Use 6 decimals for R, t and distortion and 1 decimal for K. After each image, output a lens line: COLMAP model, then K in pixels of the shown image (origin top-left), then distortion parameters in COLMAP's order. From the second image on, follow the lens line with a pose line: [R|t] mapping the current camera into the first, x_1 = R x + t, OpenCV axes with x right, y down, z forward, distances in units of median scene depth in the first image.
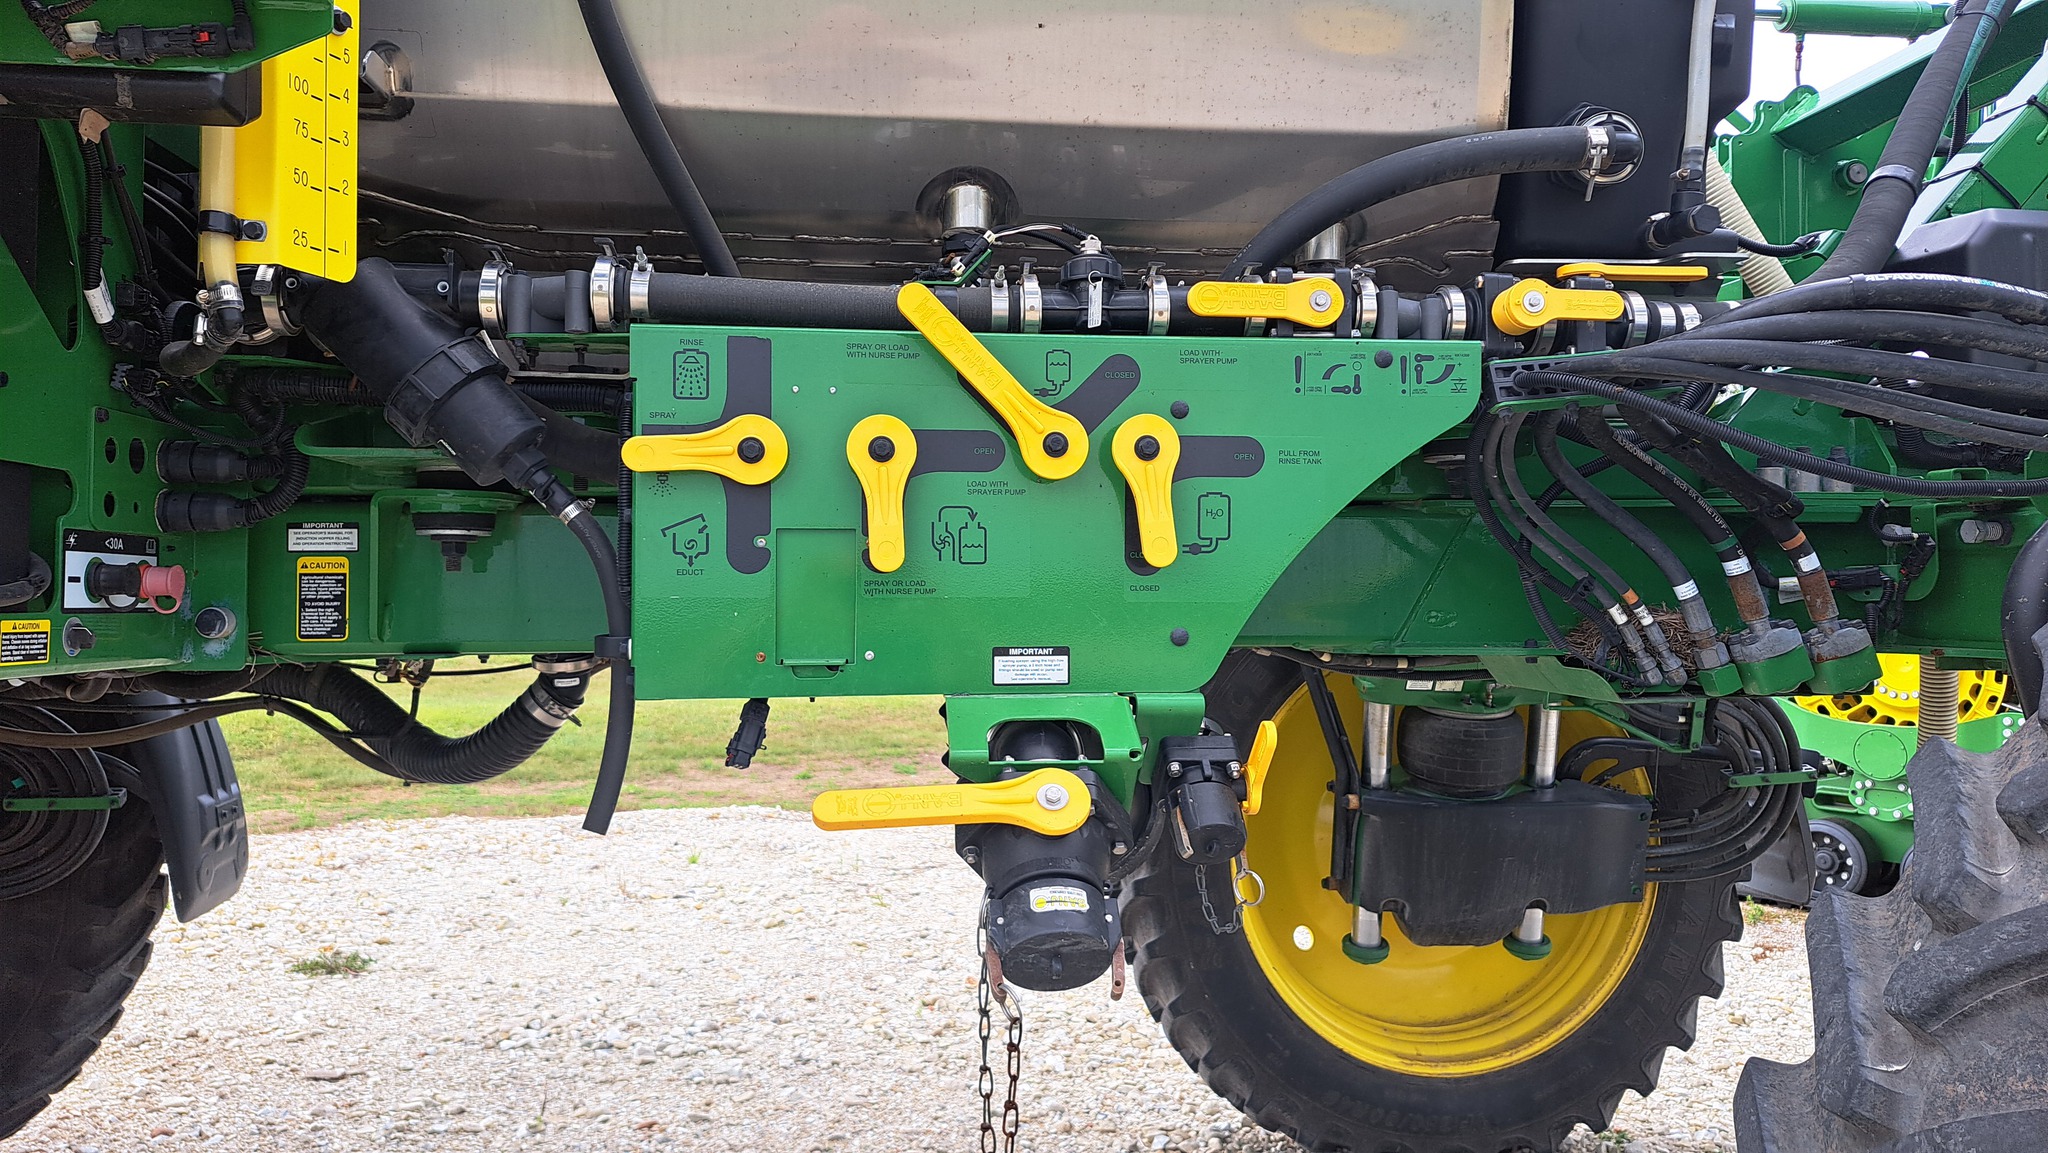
lens RADIAL K [[1489.8, 0, 1025.2], [0, 1489.8, 585.2], [0, 0, 1]] dist [0.045478, -0.043171]
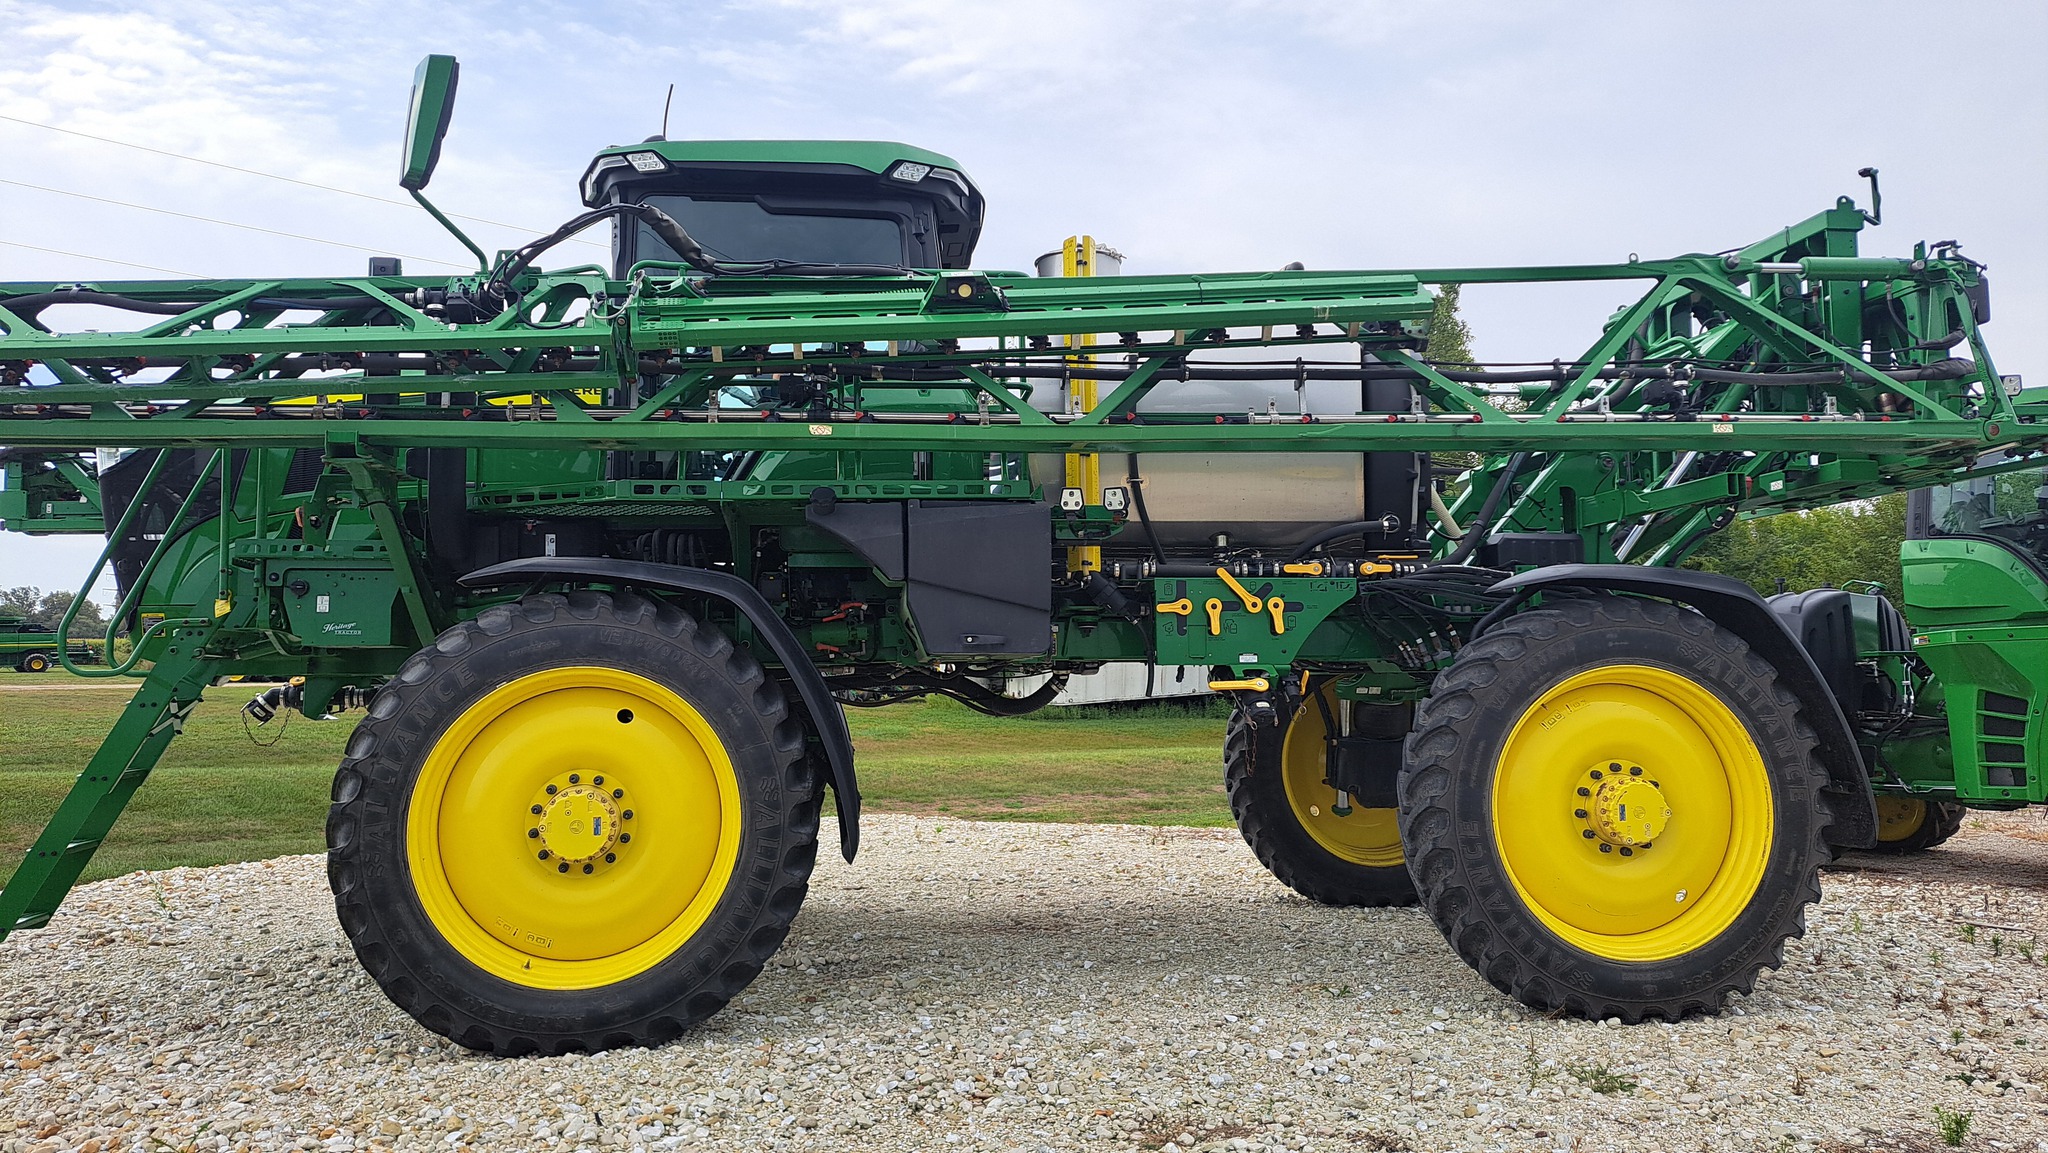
lens RADIAL K [[1489.8, 0, 1011.1], [0, 1489.8, 576.2], [0, 0, 1]] dist [0.045478, -0.043171]
pose [[0.999937, -0.008243, -0.007581, -0.604677], [0.007664, 0.997270, -0.073439, 0.123635], [0.008166, 0.073377, 0.997271, -3.066664]]
